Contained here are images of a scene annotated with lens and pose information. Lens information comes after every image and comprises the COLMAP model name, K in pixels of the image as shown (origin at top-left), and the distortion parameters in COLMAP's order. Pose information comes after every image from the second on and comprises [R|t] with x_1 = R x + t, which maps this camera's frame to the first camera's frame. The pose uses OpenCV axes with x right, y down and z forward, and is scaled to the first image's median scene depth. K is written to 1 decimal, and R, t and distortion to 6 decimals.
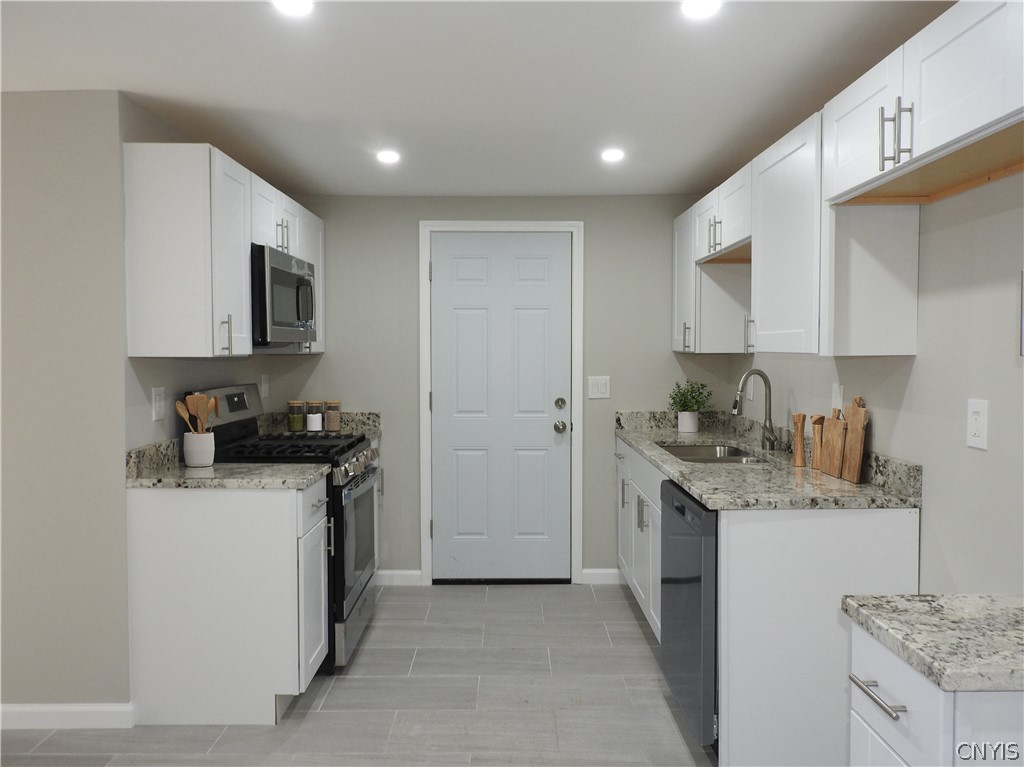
lens RADIAL K [[740.5, 0, 510.4], [0, 740.5, 384.2], [0, 0, 1]] dist [-0.006748, 0.001188]
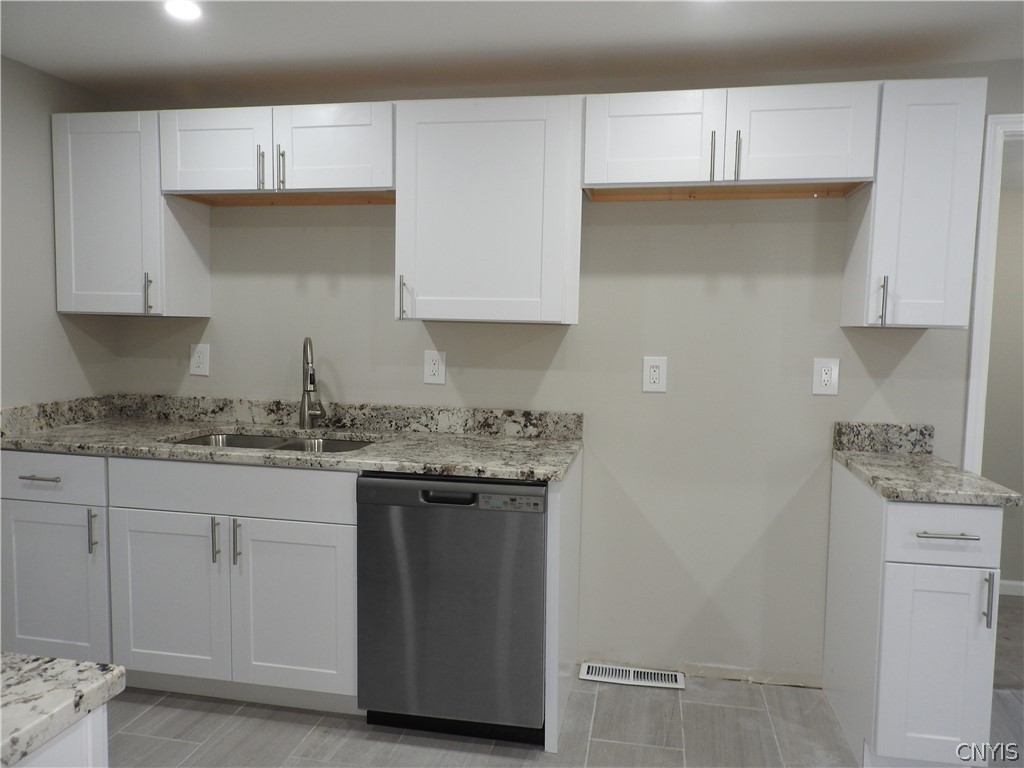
lens RADIAL K [[740.5, 0, 513.0], [0, 740.5, 379.8], [0, 0, 1]] dist [-0.006748, 0.001188]
pose [[0.194020, -0.070141, 0.978487, -0.505522], [0.026490, 0.997451, 0.066248, -0.022699], [-0.980640, 0.013066, 0.195383, 0.643409]]
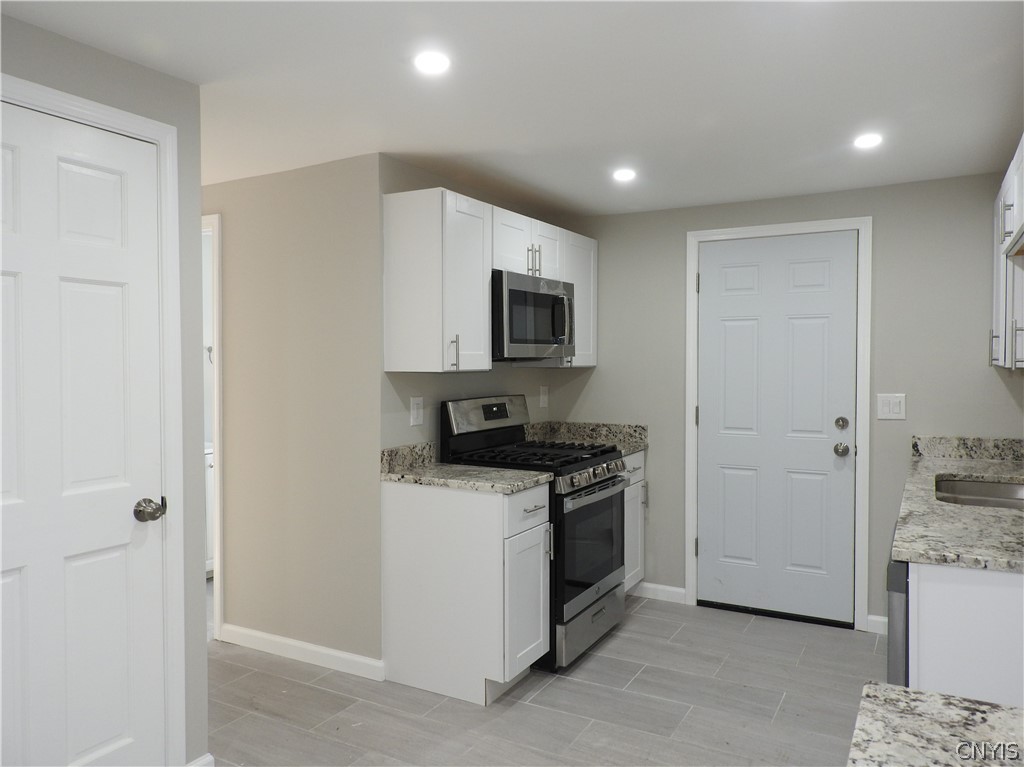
lens RADIAL K [[740.5, 0, 515.4], [0, 740.5, 383.1], [0, 0, 1]] dist [-0.006748, 0.001188]
pose [[0.869111, 0.011621, -0.494480, 0.229753], [-0.018347, 0.999793, -0.008749, -0.010192], [0.494276, 0.016676, 0.869145, 0.049456]]
